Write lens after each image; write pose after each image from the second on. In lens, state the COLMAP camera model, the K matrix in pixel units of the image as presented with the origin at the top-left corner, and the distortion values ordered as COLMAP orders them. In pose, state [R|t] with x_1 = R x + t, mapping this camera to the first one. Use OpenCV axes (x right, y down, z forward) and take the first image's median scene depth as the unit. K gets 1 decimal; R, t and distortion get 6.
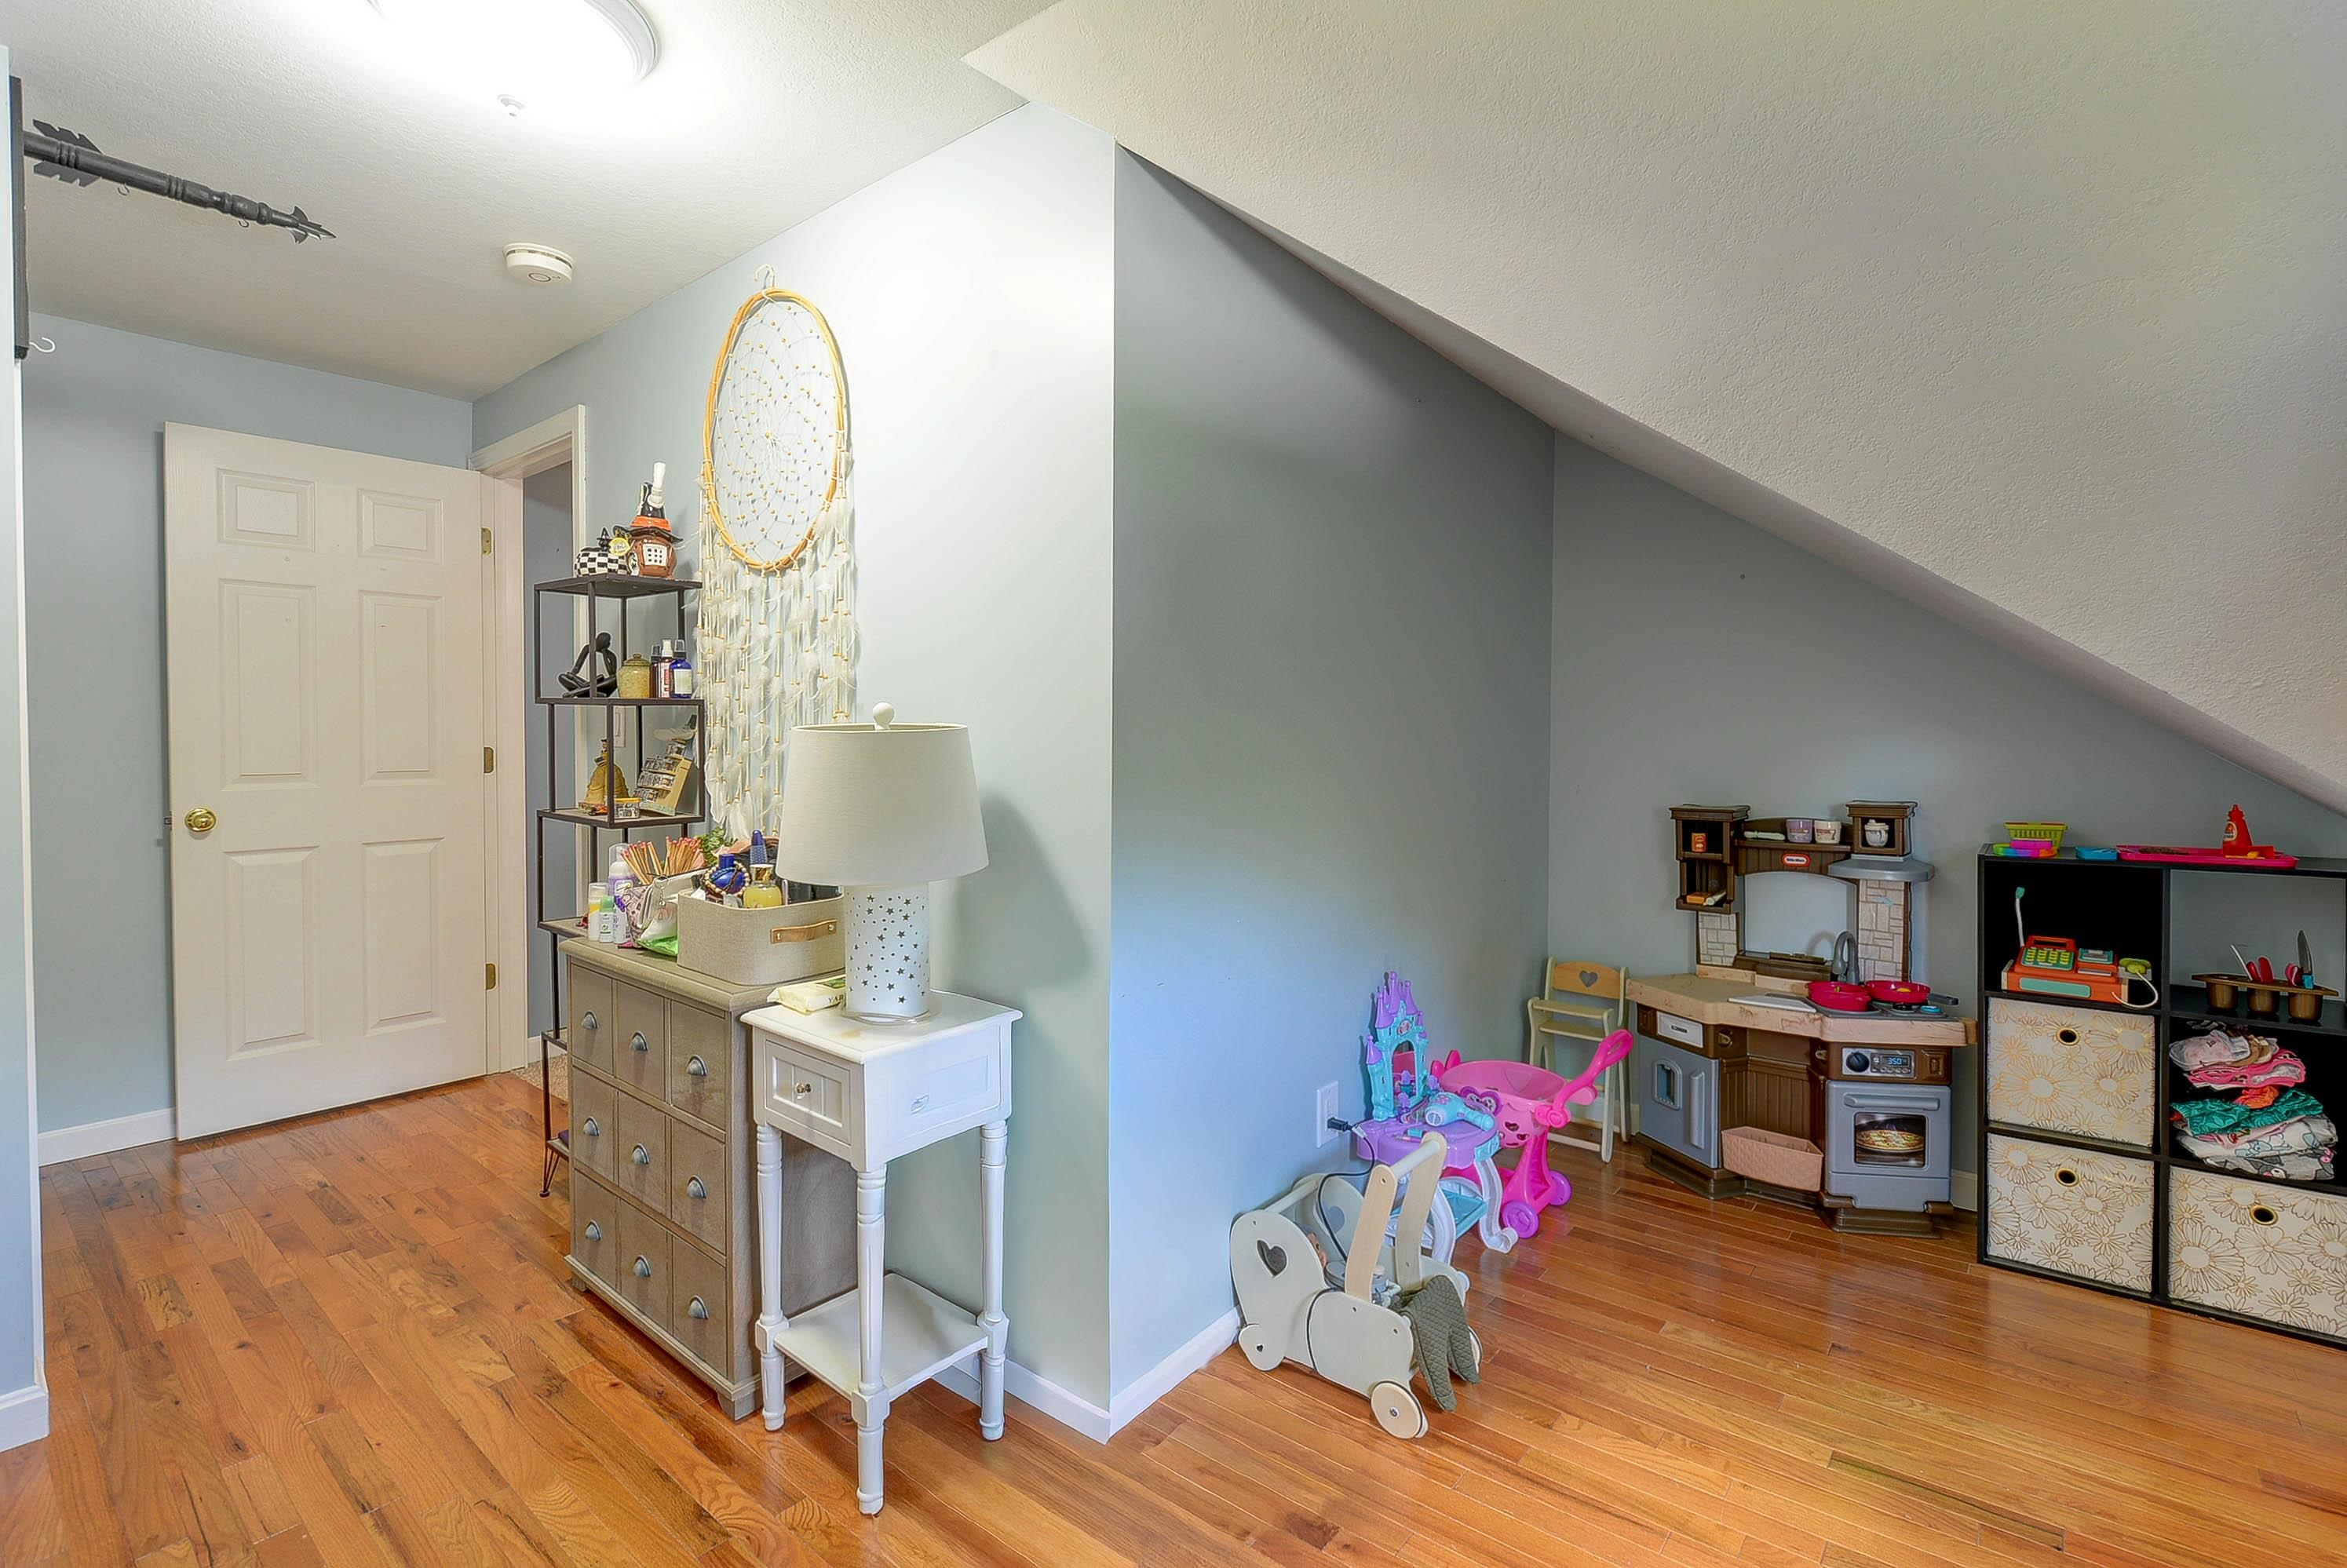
lens RADIAL K [[1064.5, 0, 1160.9], [0, 1064.5, 759.7], [0, 0, 1]] dist [0.001631, -0.004151]
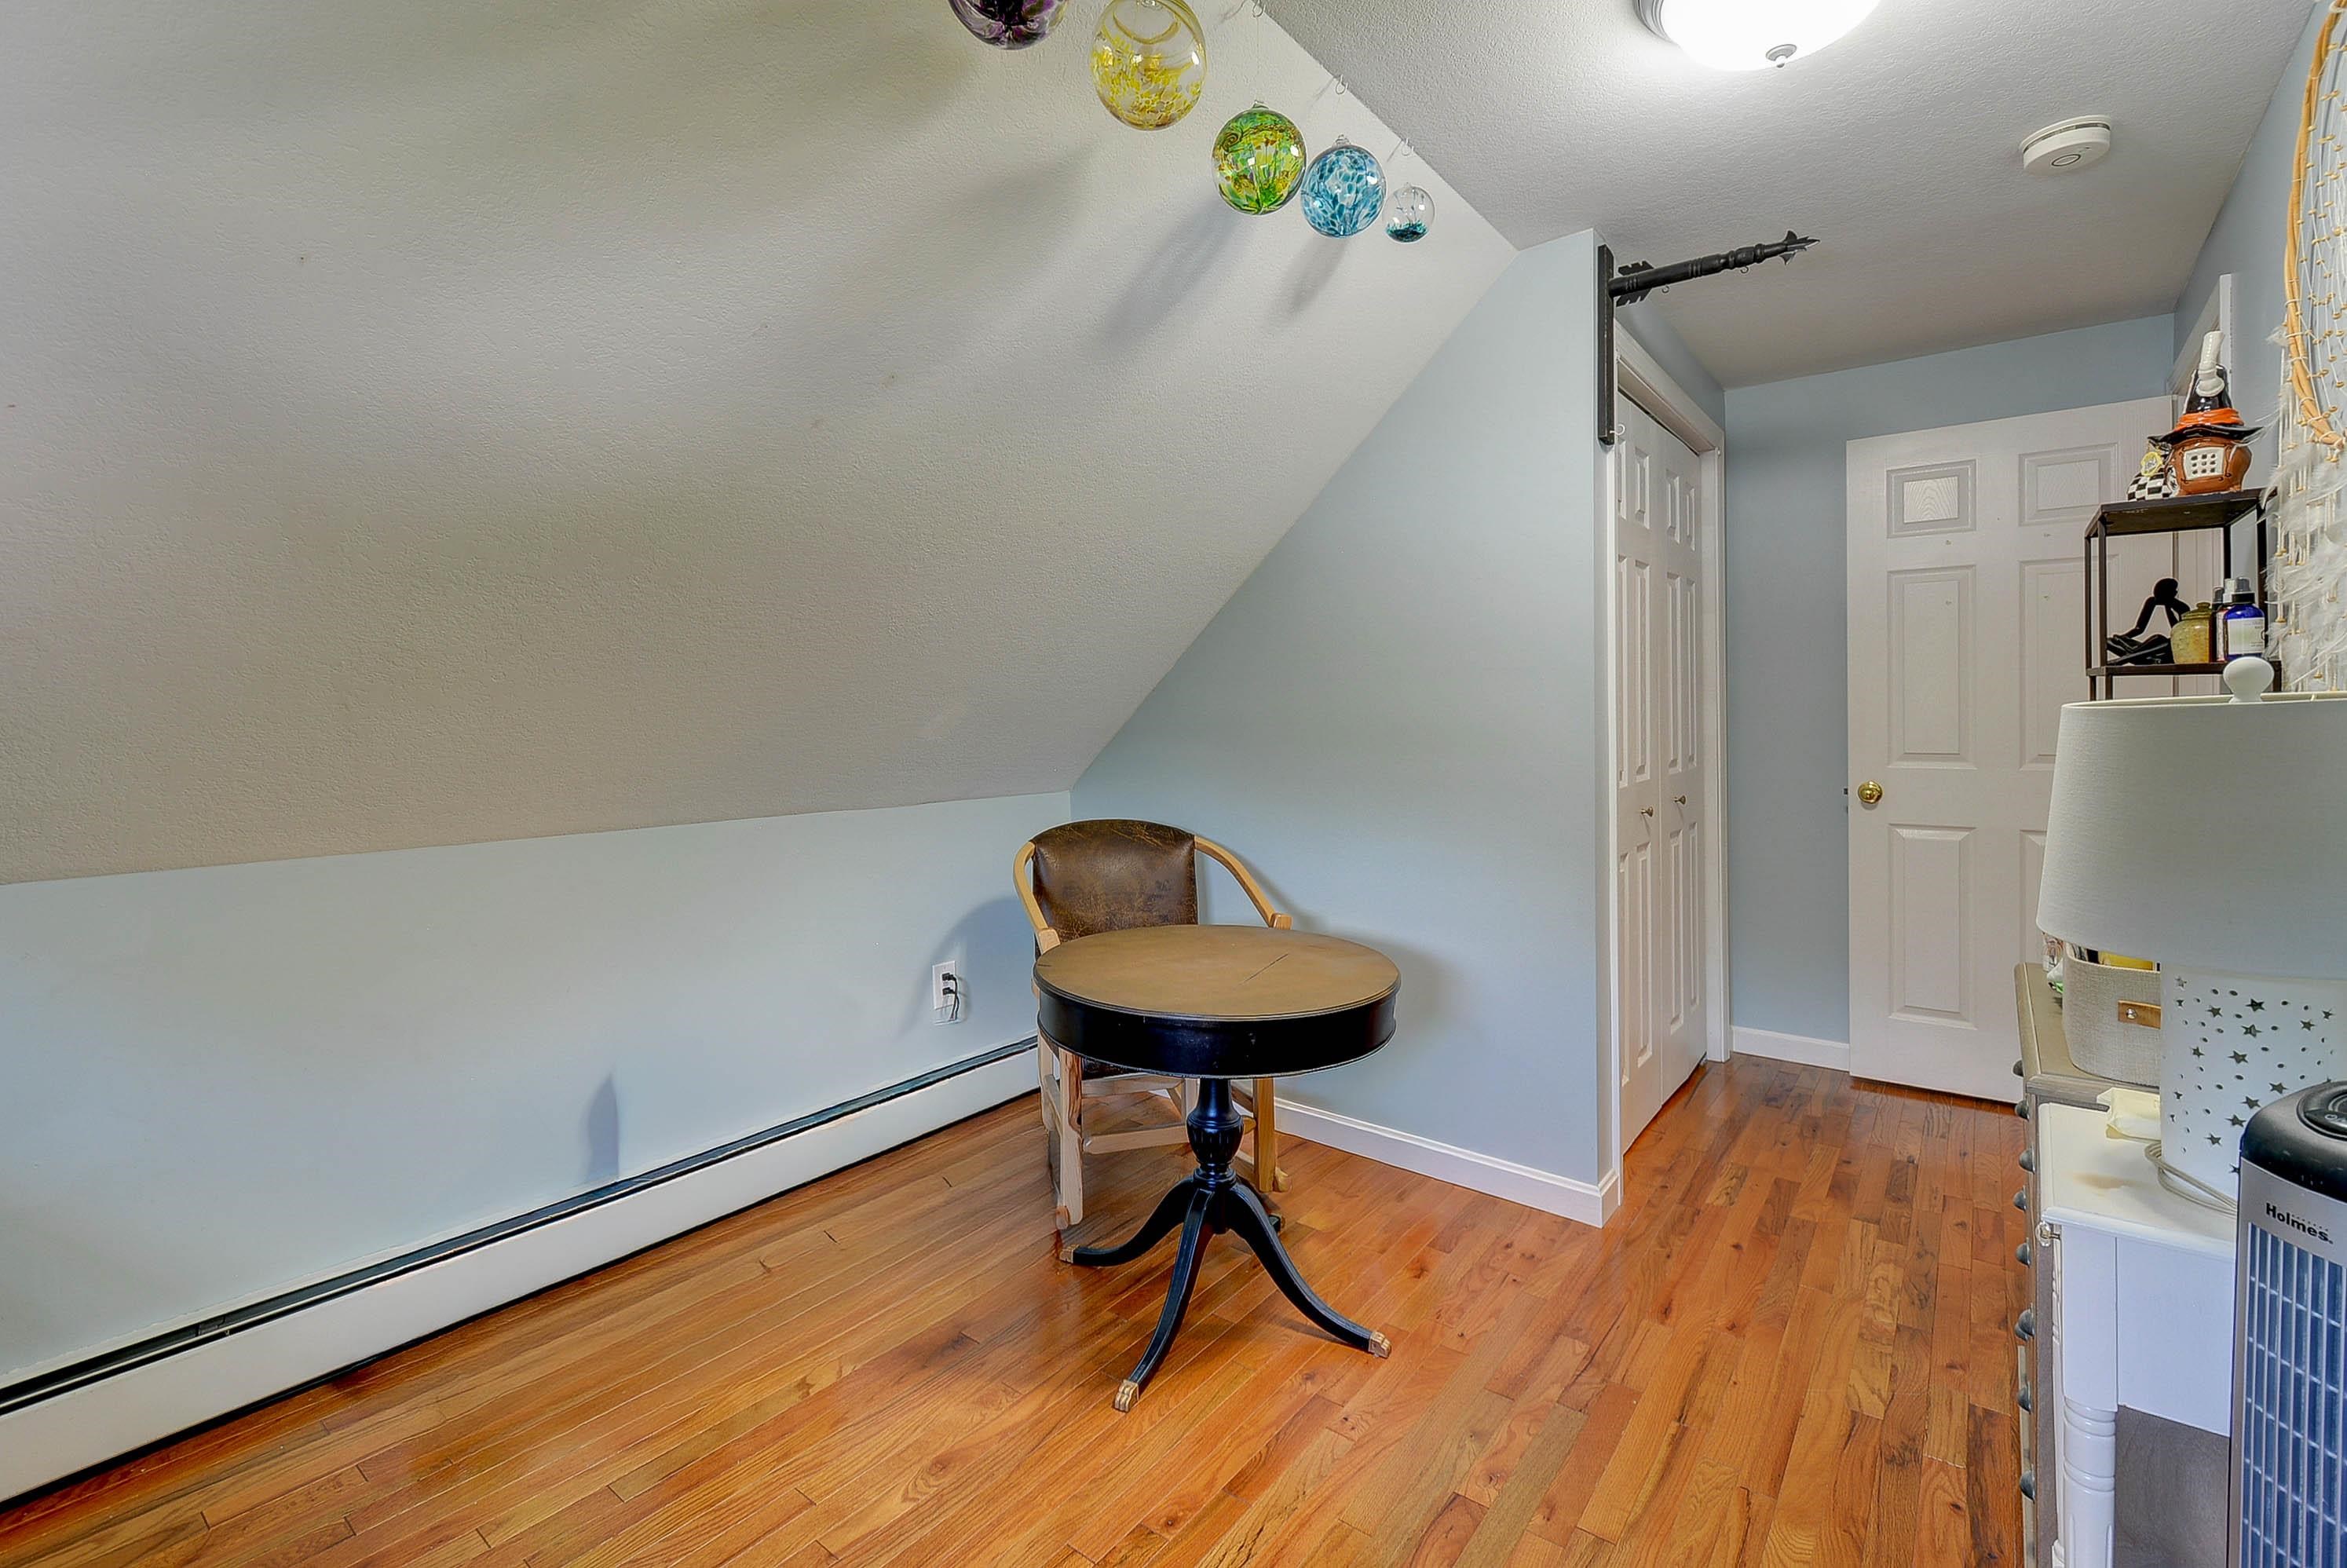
lens RADIAL K [[1065.4, 0, 1166.6], [0, 1065.4, 733.7], [0, 0, 1]] dist [-0.001415, -0.000884]
pose [[0.031539, 0.012617, -0.999423, 0.235438], [-0.018335, 0.999759, 0.012043, -0.005888], [0.999334, 0.017945, 0.031762, 0.300685]]
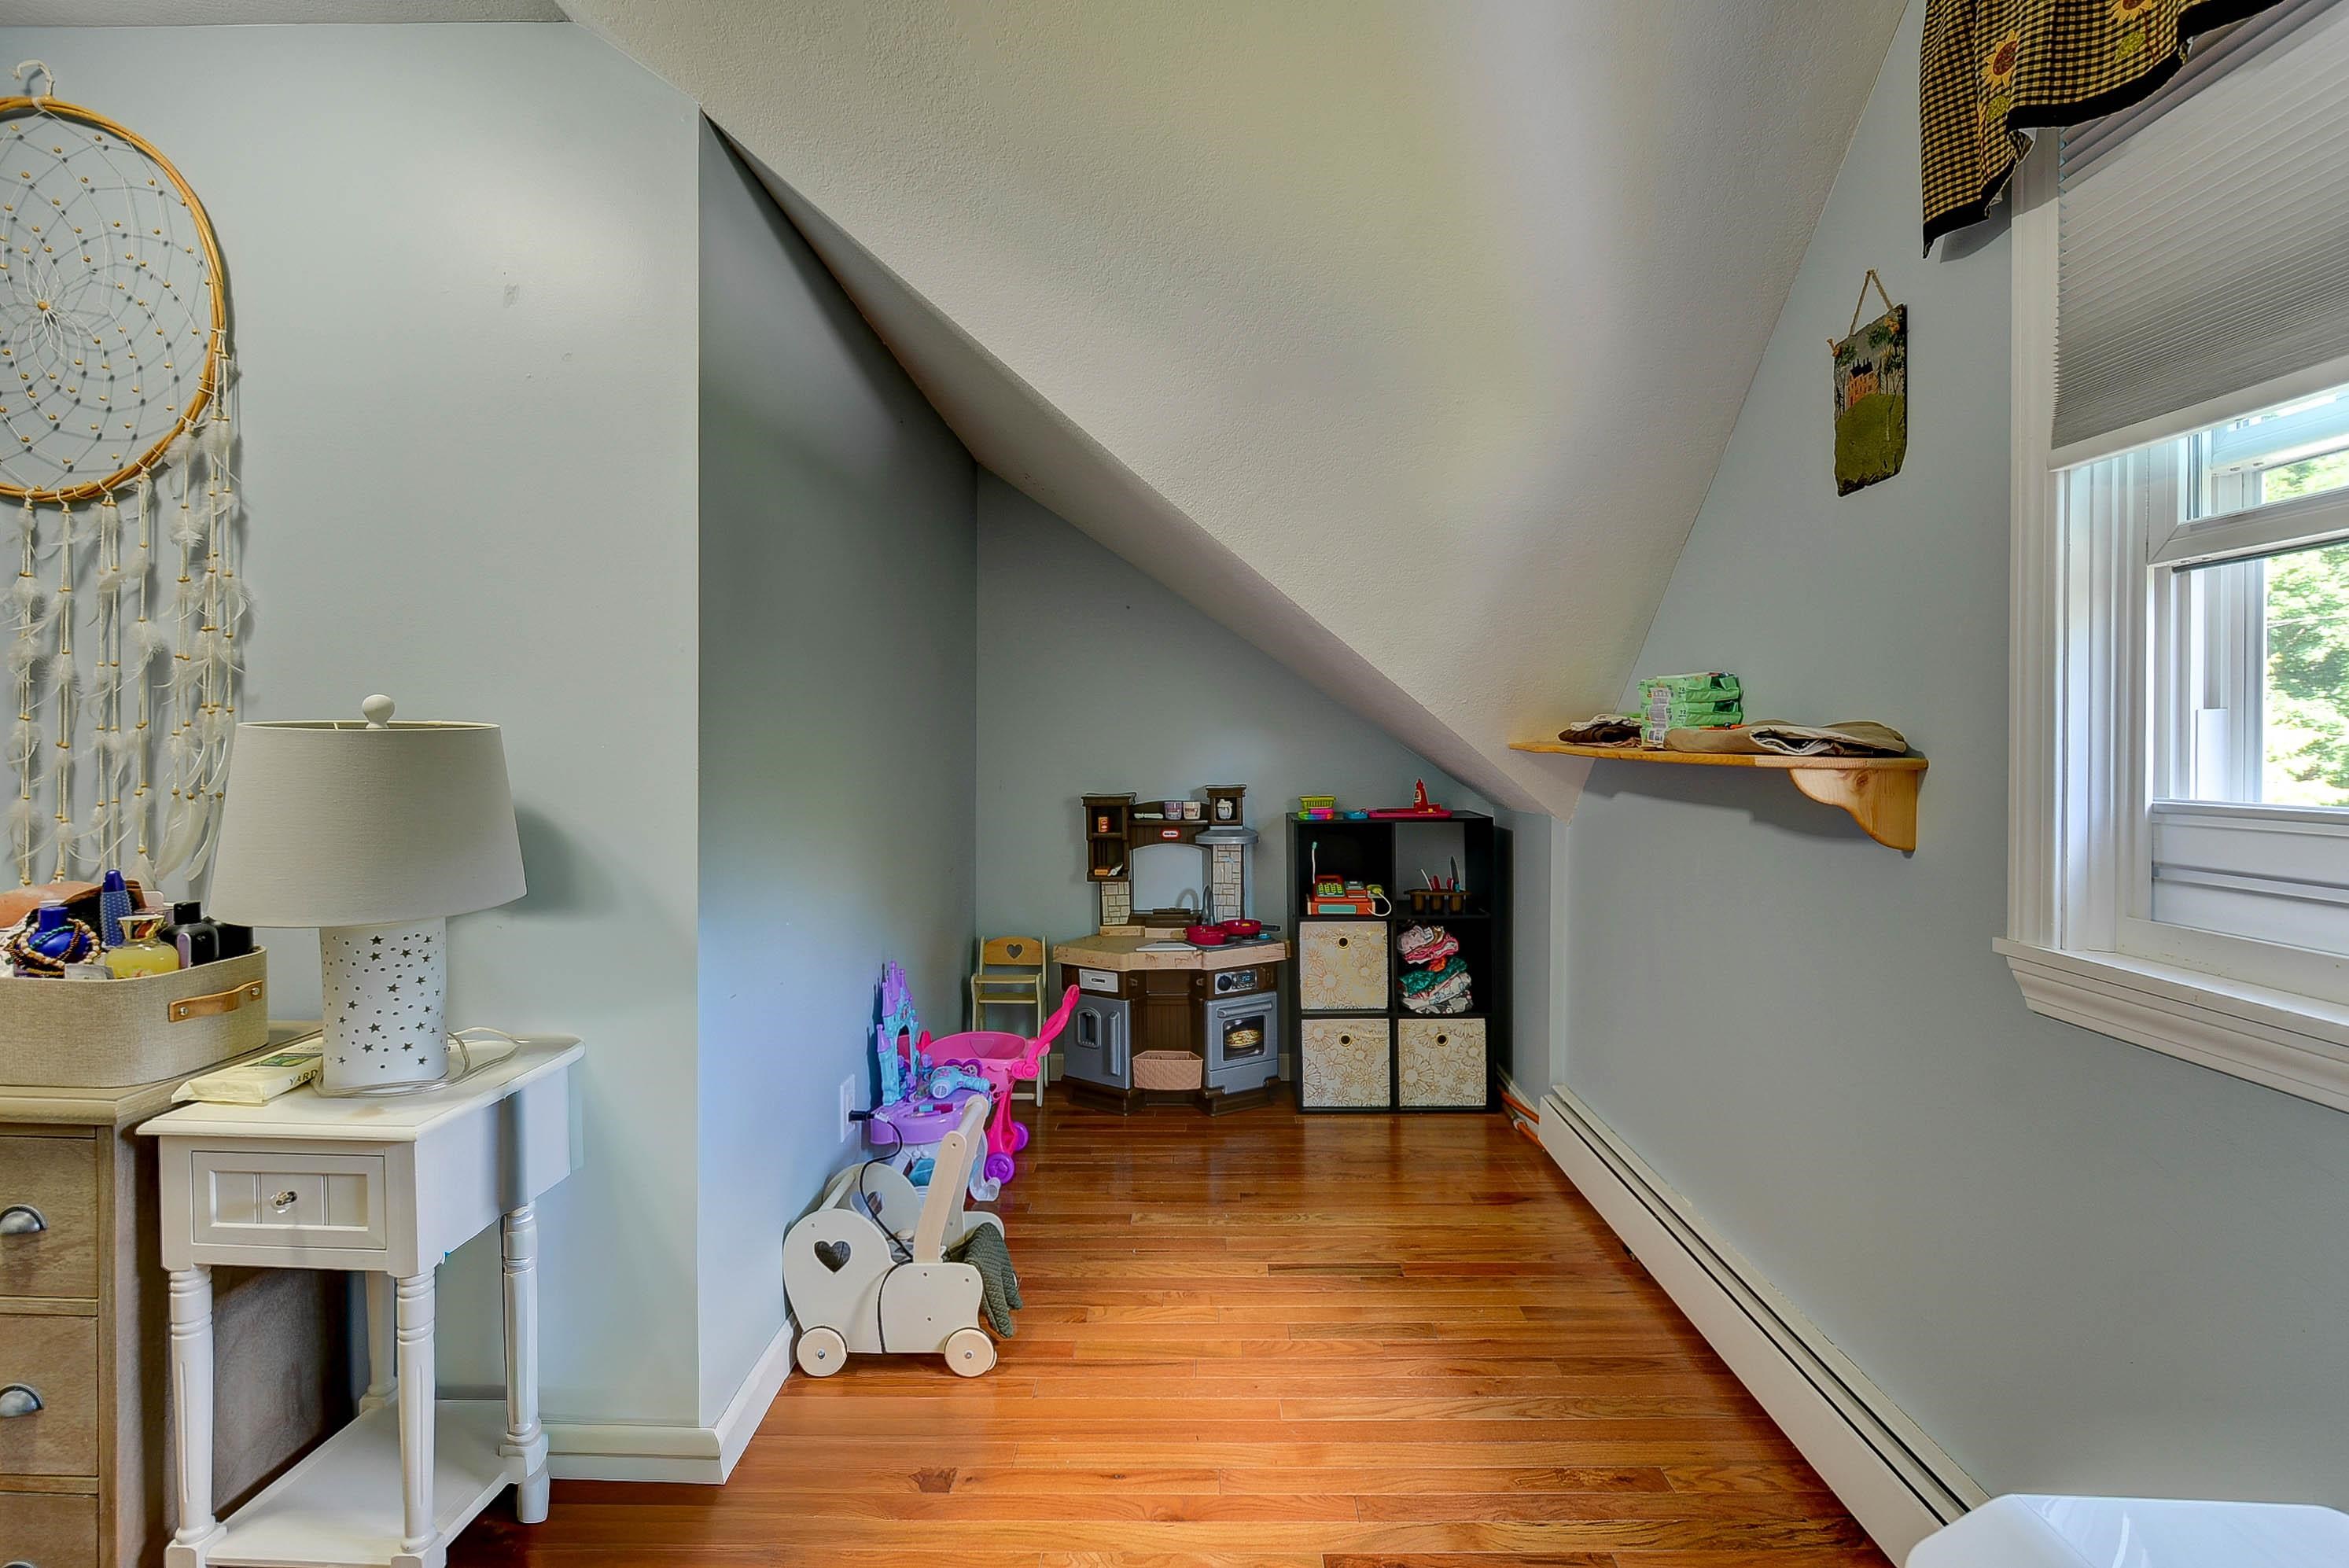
lens RADIAL K [[1065.5, 0, 1161.9], [0, 1065.5, 759.6], [0, 0, 1]] dist [0.001631, -0.004151]
pose [[0.787755, -0.017014, 0.615753, -0.223808], [0.020202, 0.999794, 0.001780, 0.004493], [-0.615657, 0.011037, 0.787937, 0.008566]]
